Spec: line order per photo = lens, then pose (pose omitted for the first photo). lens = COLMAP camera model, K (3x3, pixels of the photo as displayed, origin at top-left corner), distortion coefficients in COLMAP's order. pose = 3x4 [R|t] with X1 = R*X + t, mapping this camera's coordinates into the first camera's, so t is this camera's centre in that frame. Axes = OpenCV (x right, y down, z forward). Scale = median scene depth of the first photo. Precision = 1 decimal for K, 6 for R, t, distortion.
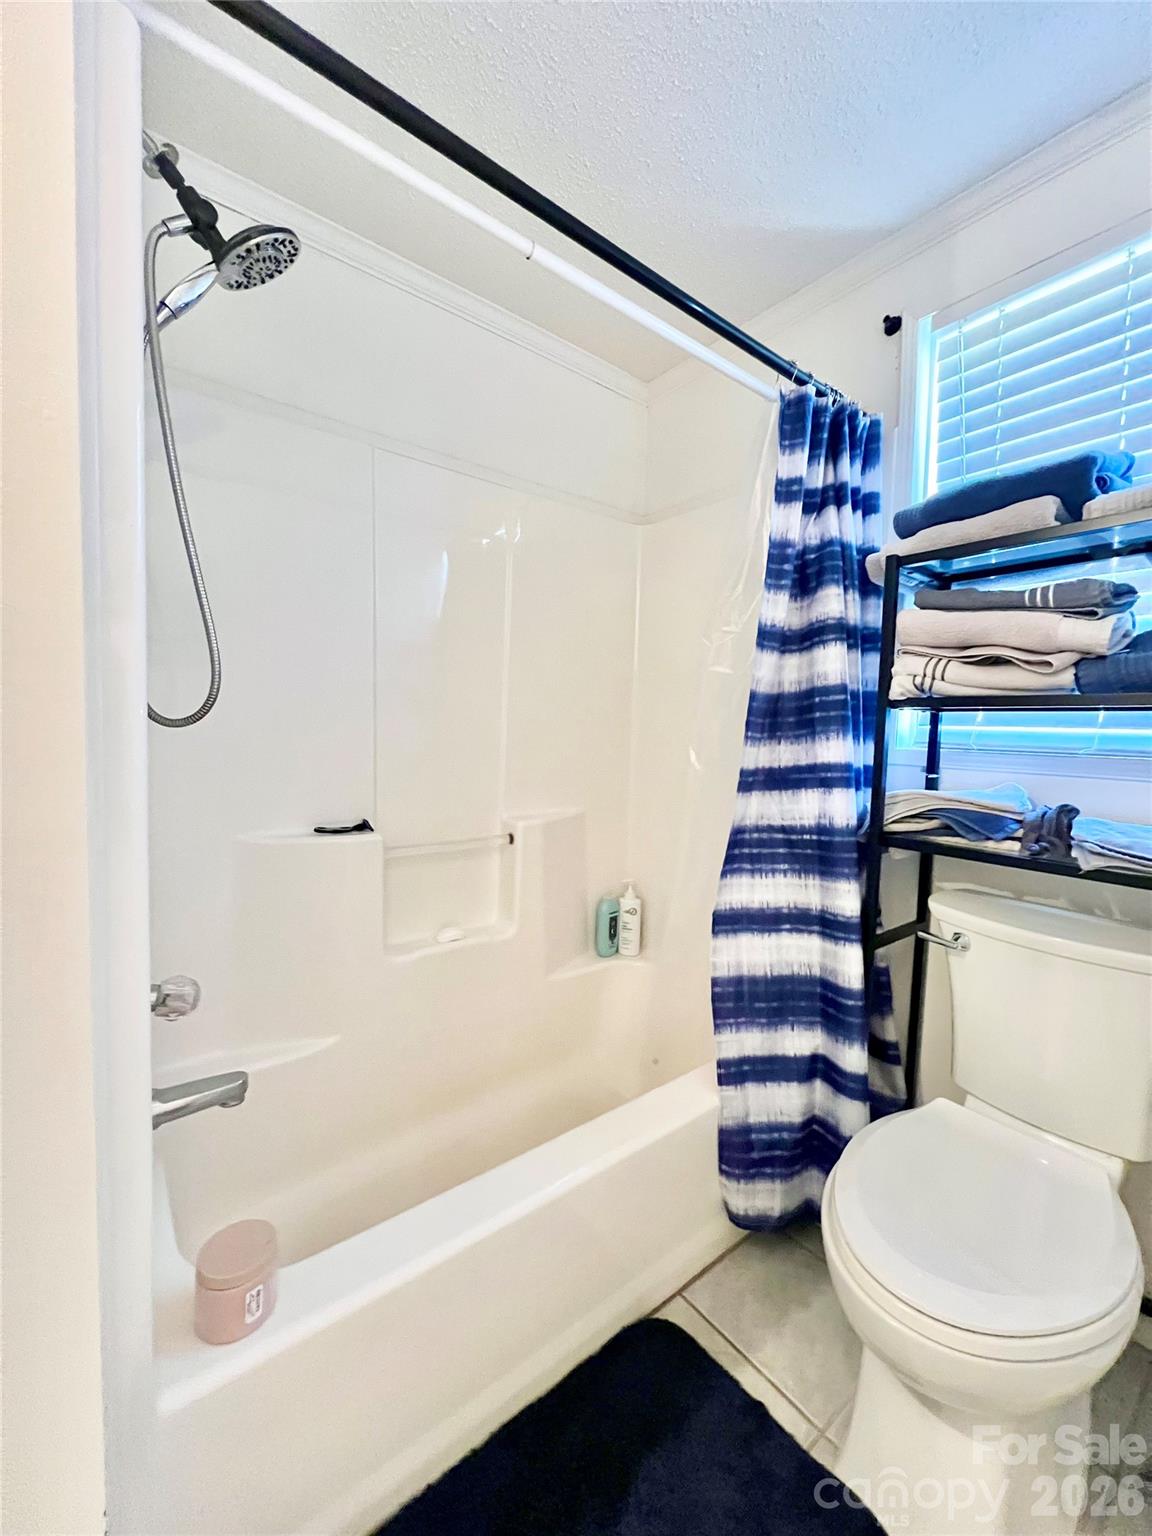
lens RADIAL K [[614.7, 0, 573.7], [0, 614.7, 762.8], [0, 0, 1]] dist [-0.002647, -0.000132]
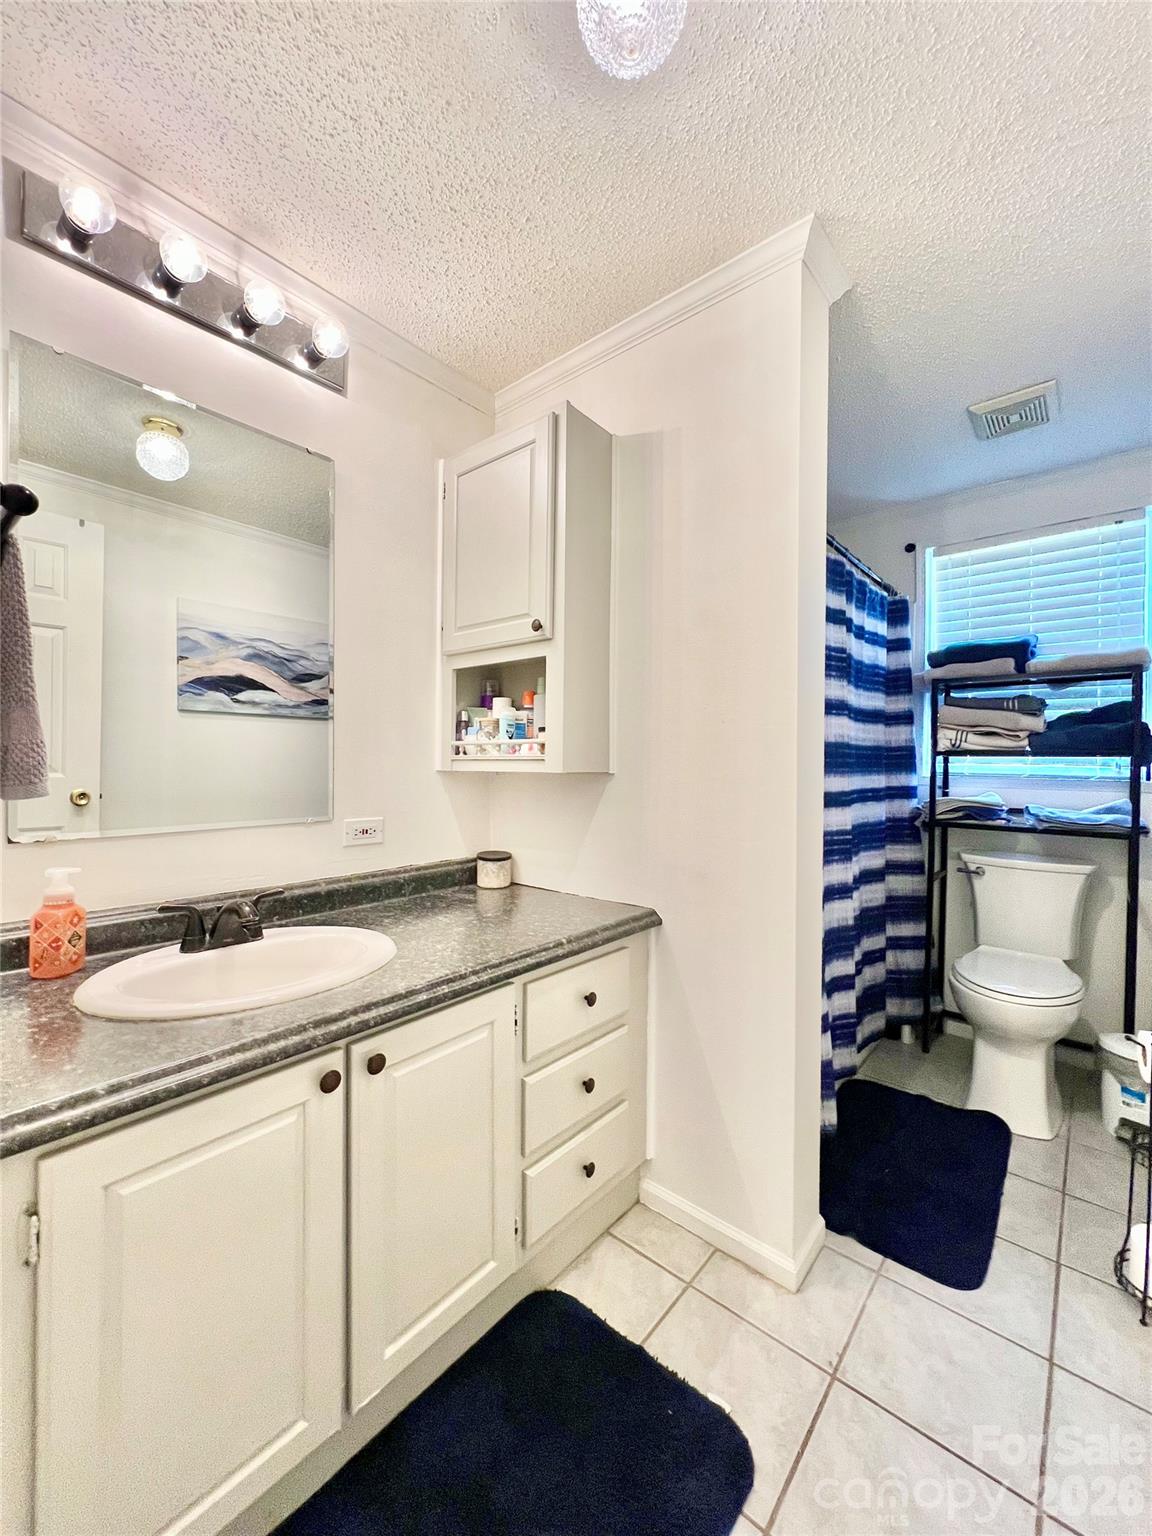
lens RADIAL K [[614.7, 0, 576.2], [0, 614.7, 769.3], [0, 0, 1]] dist [-0.002647, -0.000132]
pose [[0.977003, -0.018184, 0.212448, -1.009927], [0.027321, 0.998820, -0.040155, 0.001249], [-0.211468, 0.045036, 0.976347, -0.655014]]
